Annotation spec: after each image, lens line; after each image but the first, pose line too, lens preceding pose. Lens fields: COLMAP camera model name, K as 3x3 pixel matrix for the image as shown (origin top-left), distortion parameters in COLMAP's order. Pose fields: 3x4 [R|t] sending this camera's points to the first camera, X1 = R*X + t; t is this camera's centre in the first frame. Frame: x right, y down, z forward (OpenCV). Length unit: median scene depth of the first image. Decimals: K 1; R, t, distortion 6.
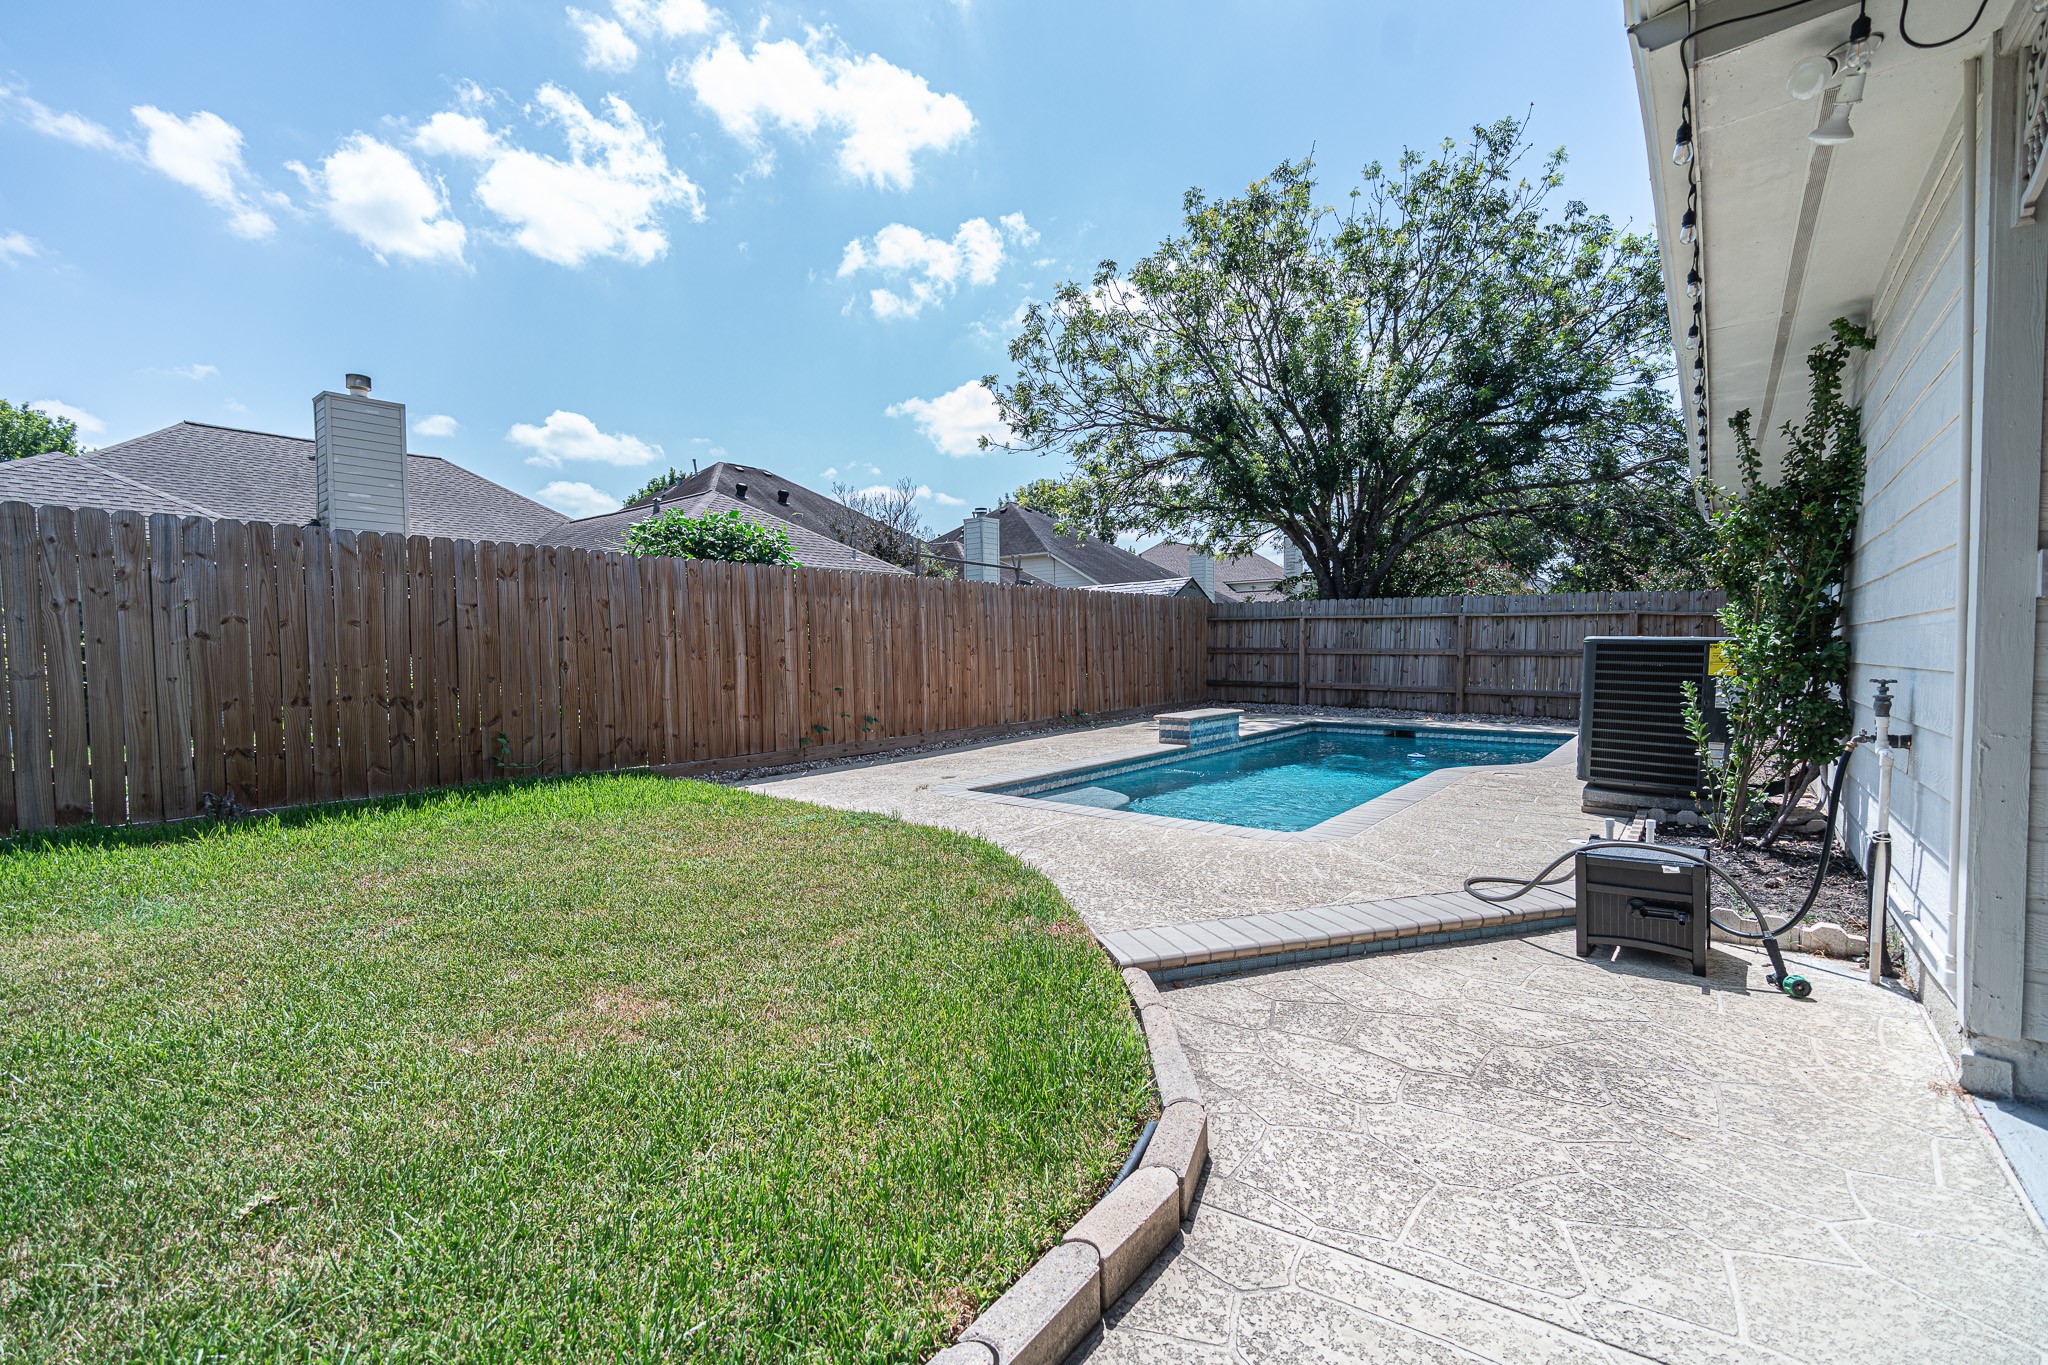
lens RADIAL K [[889.5, 0, 1016.5], [0, 889.5, 678.3], [0, 0, 1]] dist [-0.002708, -0.001160]
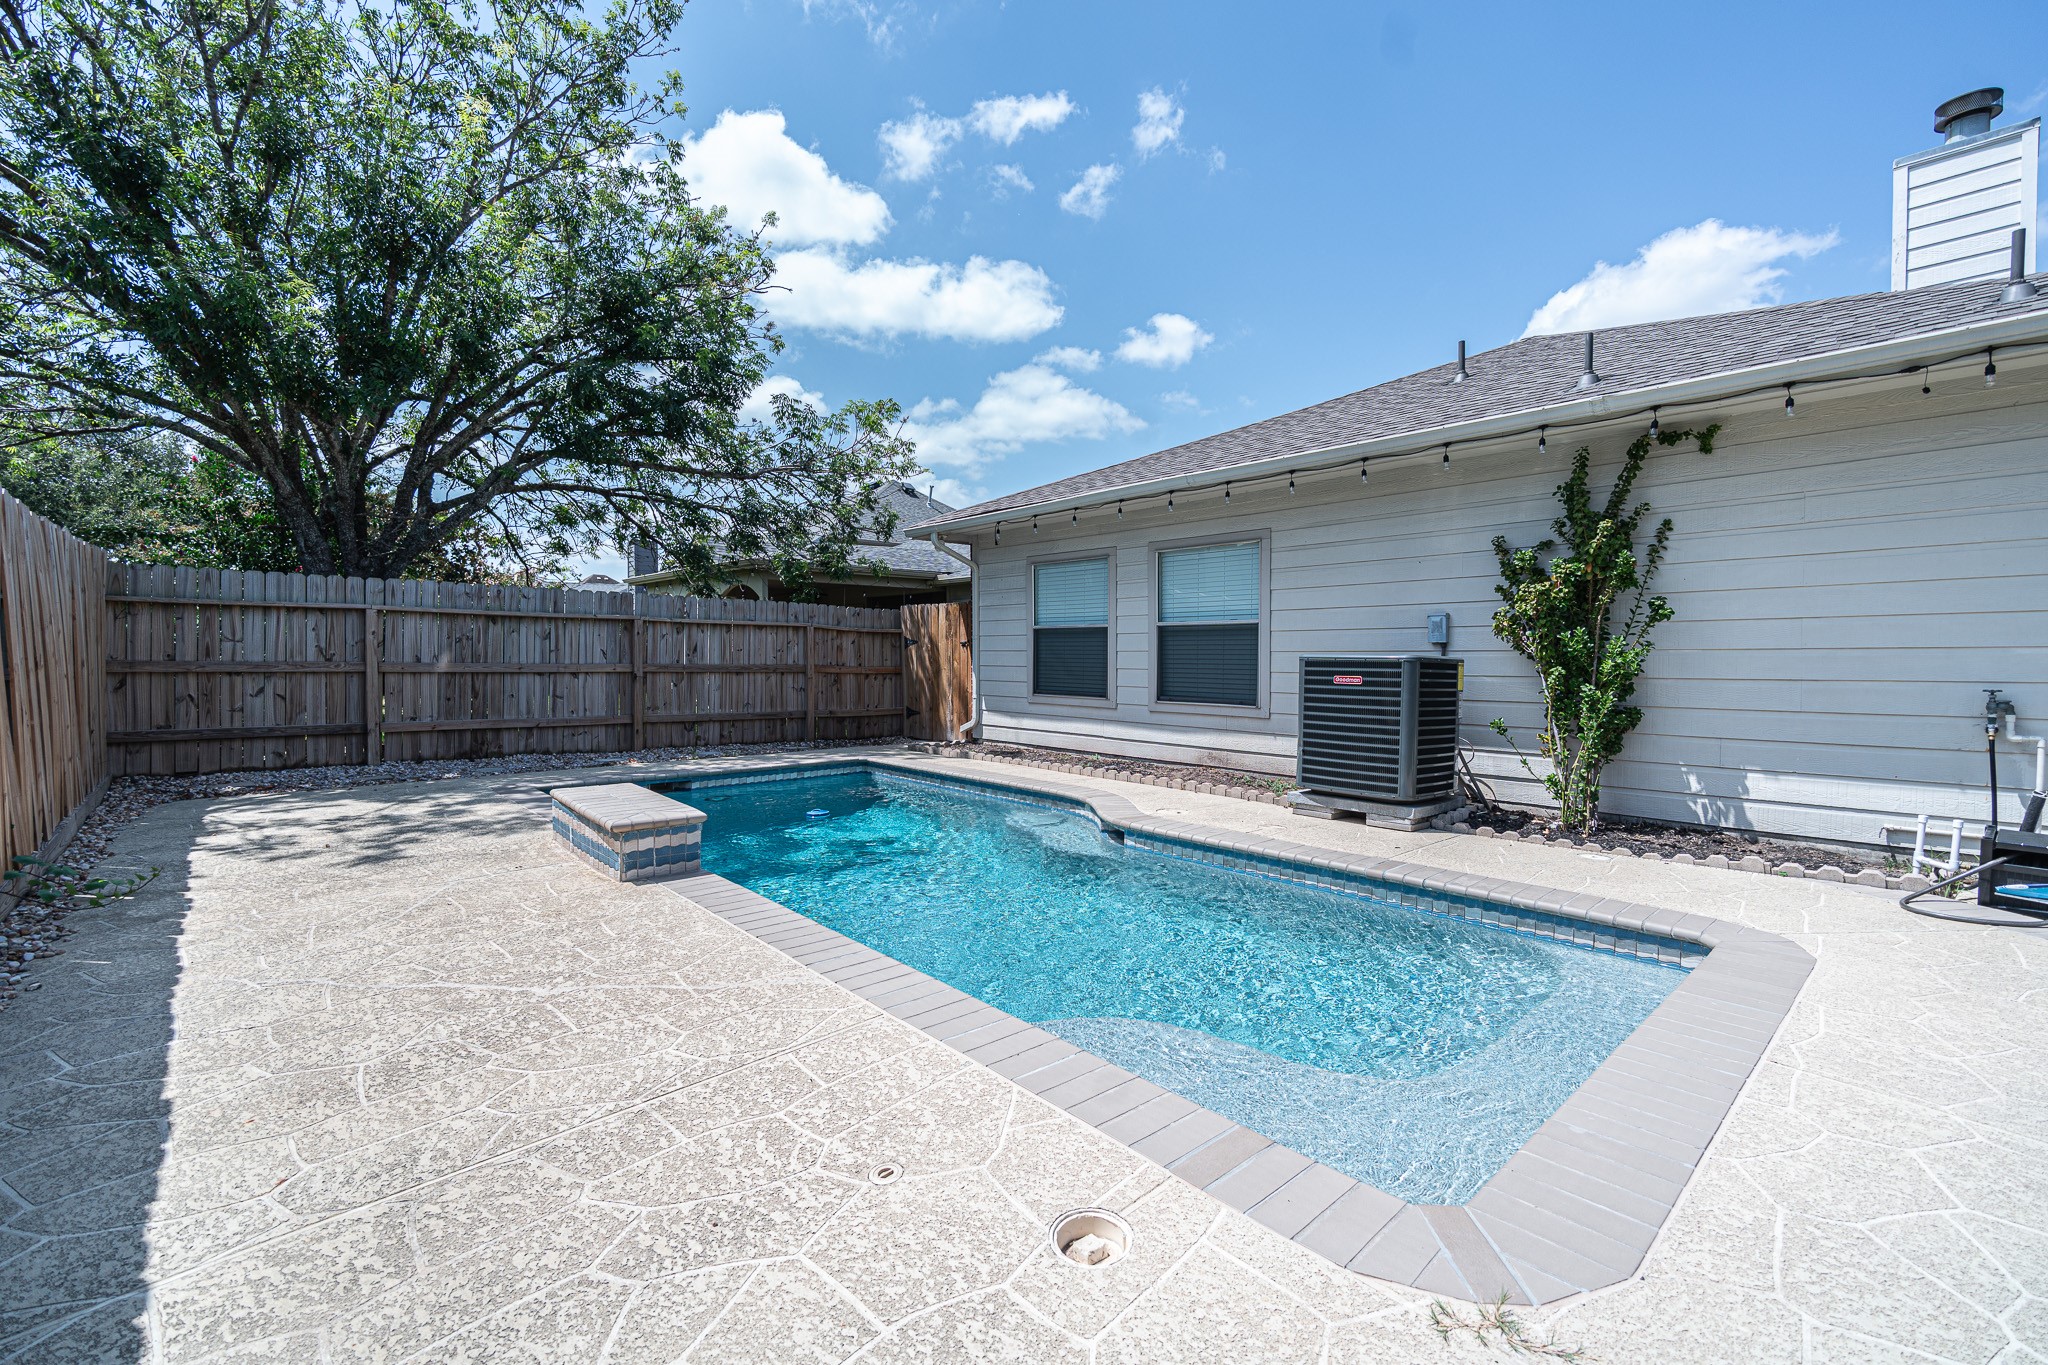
lens RADIAL K [[889.5, 0, 1016.5], [0, 889.5, 678.3], [0, 0, 1]] dist [-0.002708, -0.001160]
pose [[0.162963, -0.017660, 0.986474, -0.182890], [0.032185, 0.999403, 0.012574, -0.019841], [-0.986107, 0.029701, 0.163435, 0.559786]]
